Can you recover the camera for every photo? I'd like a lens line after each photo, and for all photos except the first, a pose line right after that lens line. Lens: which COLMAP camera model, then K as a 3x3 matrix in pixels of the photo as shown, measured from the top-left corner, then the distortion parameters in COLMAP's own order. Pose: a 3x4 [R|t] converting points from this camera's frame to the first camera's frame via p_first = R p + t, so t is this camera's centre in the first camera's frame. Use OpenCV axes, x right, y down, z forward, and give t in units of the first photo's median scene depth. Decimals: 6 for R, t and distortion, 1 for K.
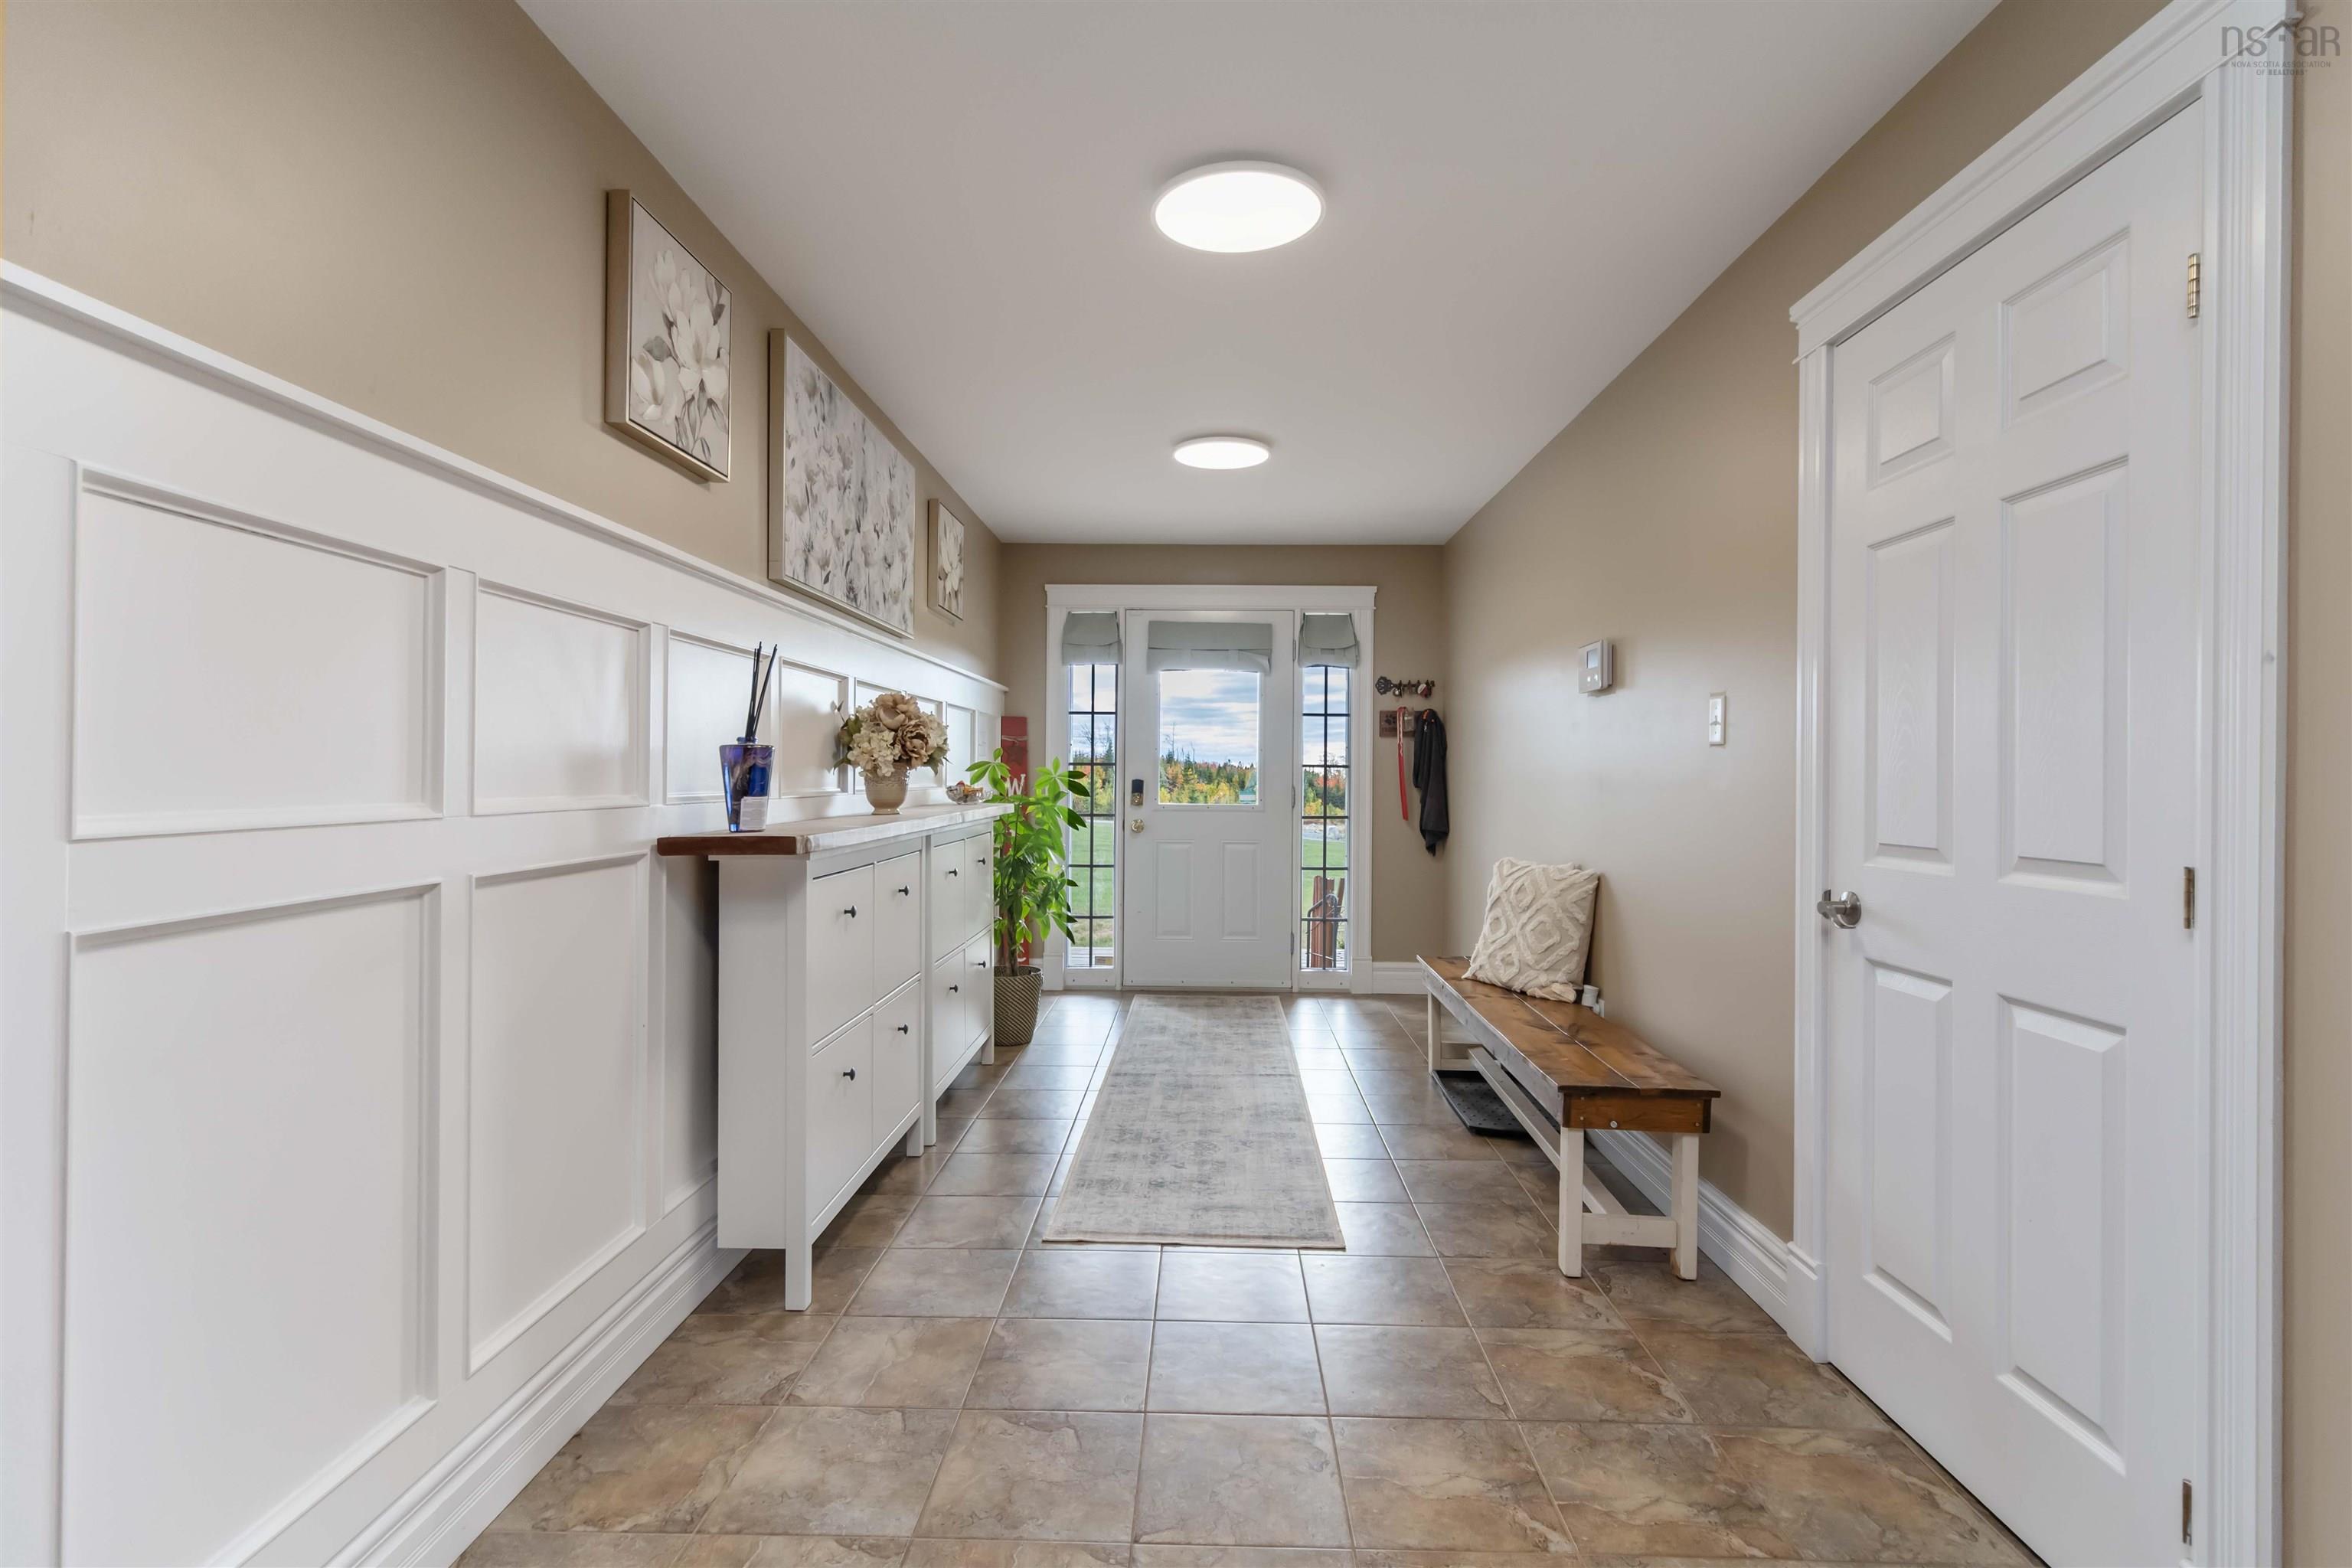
lens RADIAL K [[1086.4, 0, 1176.9], [0, 1086.4, 794.6], [0, 0, 1]] dist [0.003552, 0.000389]
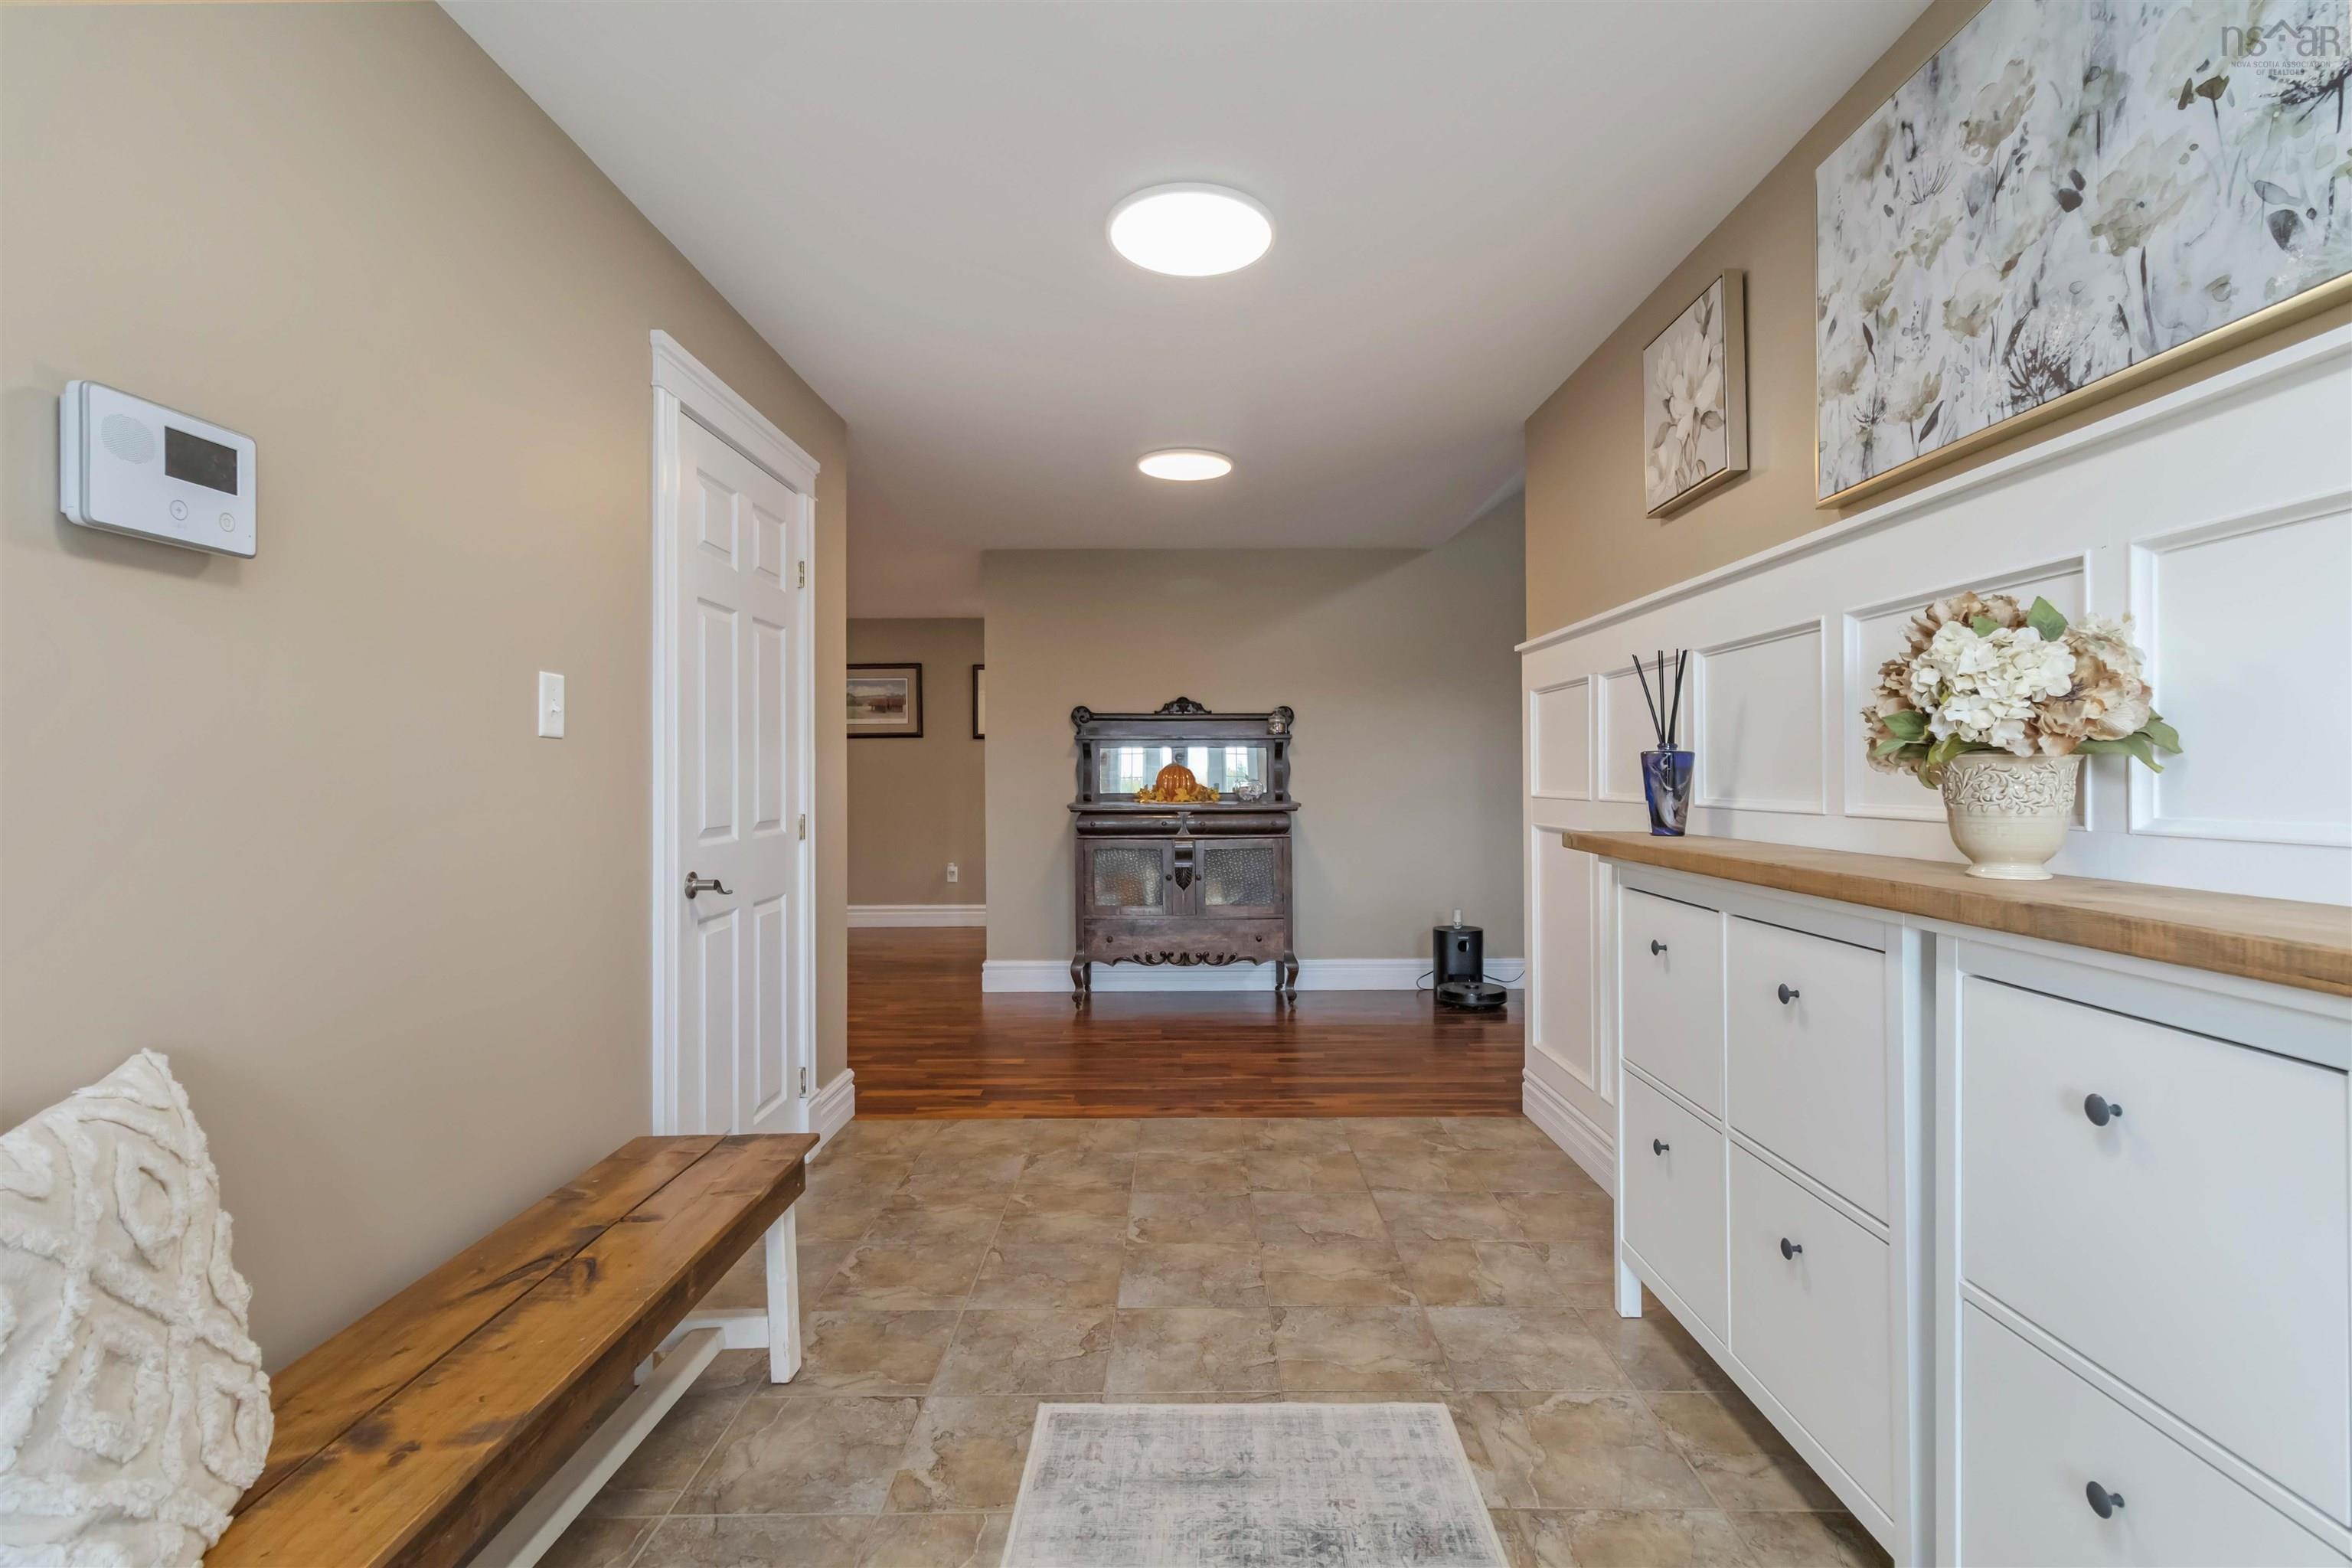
lens RADIAL K [[1086.4, 0, 1176.9], [0, 1086.4, 794.6], [0, 0, 1]] dist [0.003552, 0.000389]
pose [[-0.999752, -0.006774, -0.021211, 0.098378], [-0.007487, 0.999403, 0.033729, -0.038485], [0.020970, 0.033880, -0.999206, 2.151959]]
